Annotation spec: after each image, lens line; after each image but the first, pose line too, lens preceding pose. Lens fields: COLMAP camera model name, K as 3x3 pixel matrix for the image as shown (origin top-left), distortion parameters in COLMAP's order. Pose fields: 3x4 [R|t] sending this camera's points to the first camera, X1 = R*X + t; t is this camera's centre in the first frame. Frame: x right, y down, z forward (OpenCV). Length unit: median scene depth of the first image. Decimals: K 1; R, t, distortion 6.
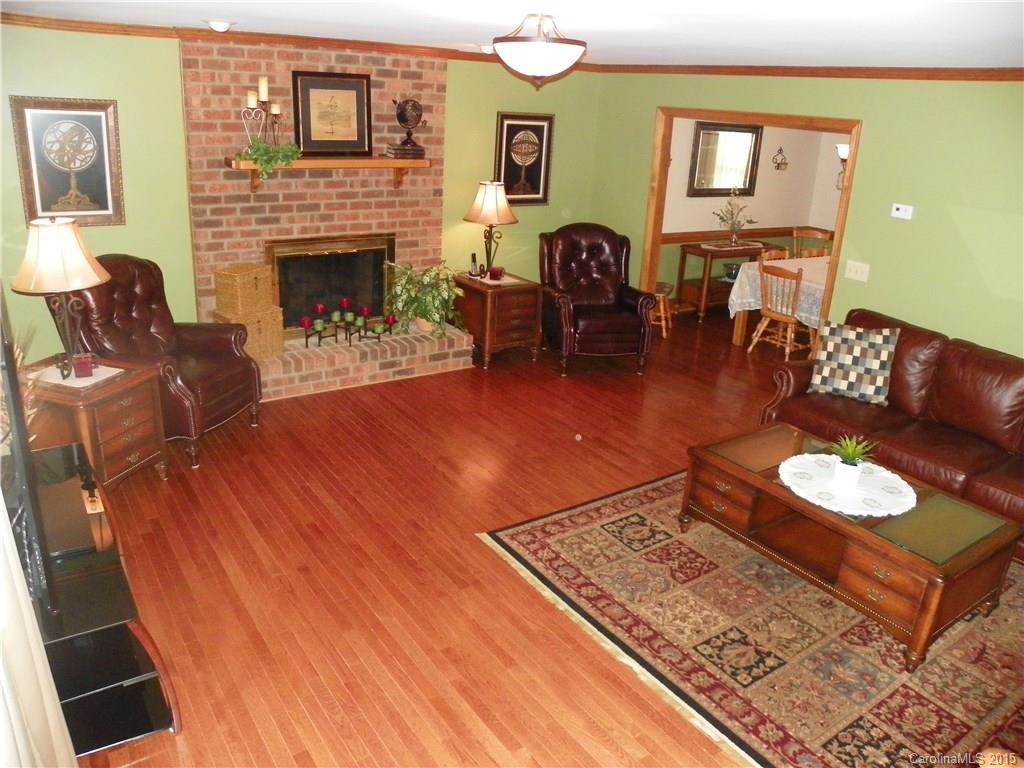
lens RADIAL K [[763.8, 0, 511.1], [0, 763.8, 384.3], [0, 0, 1]] dist [-0.137778, 0.056065]
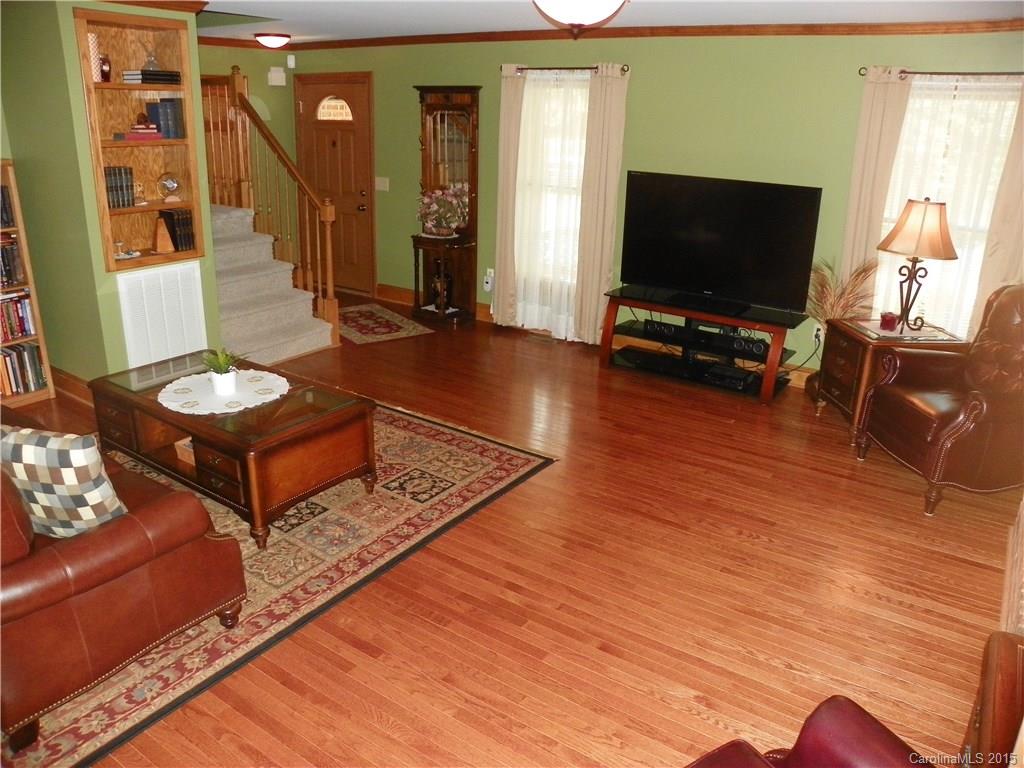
lens RADIAL K [[763.8, 0, 508.8], [0, 763.8, 378.3], [0, 0, 1]] dist [-0.137778, 0.056065]
pose [[-0.932137, 0.044099, -0.359409, 0.295285], [-0.192316, 0.780707, 0.594568, -0.380143], [0.306813, 0.623339, -0.719245, 1.210491]]
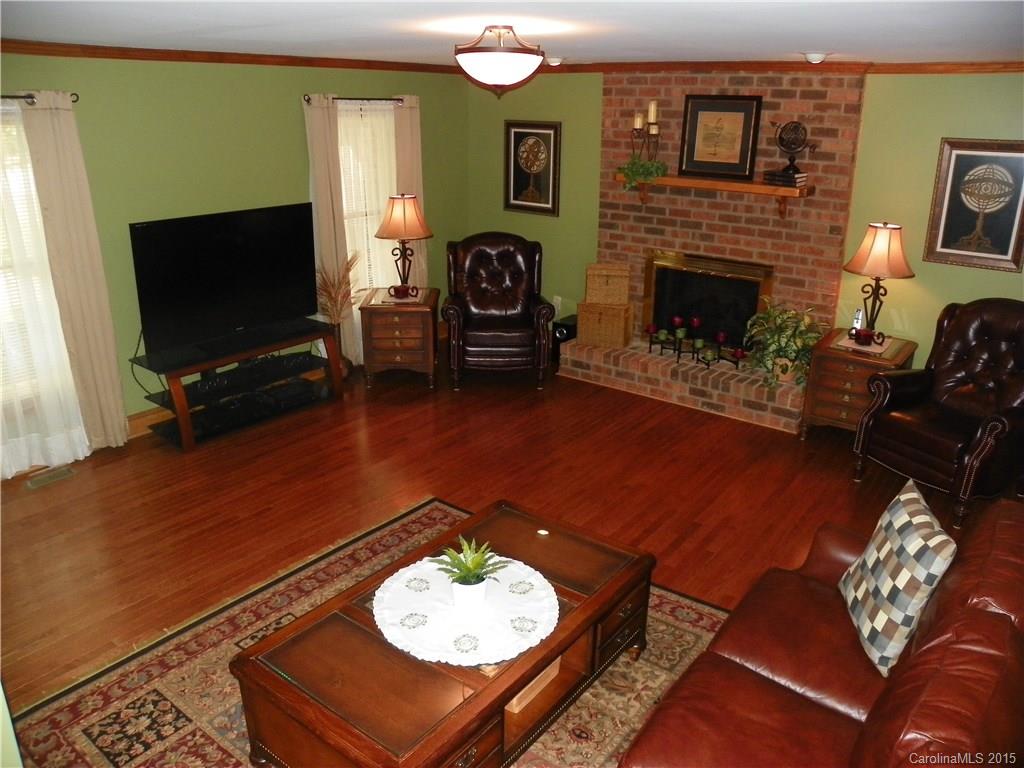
lens RADIAL K [[763.8, 0, 511.8], [0, 763.8, 383.3], [0, 0, 1]] dist [-0.137778, 0.056065]
pose [[0.313029, 0.269740, -0.910633, 0.693273], [-0.323733, 0.931703, 0.164698, -0.128345], [0.892866, 0.243247, 0.378974, 0.456858]]
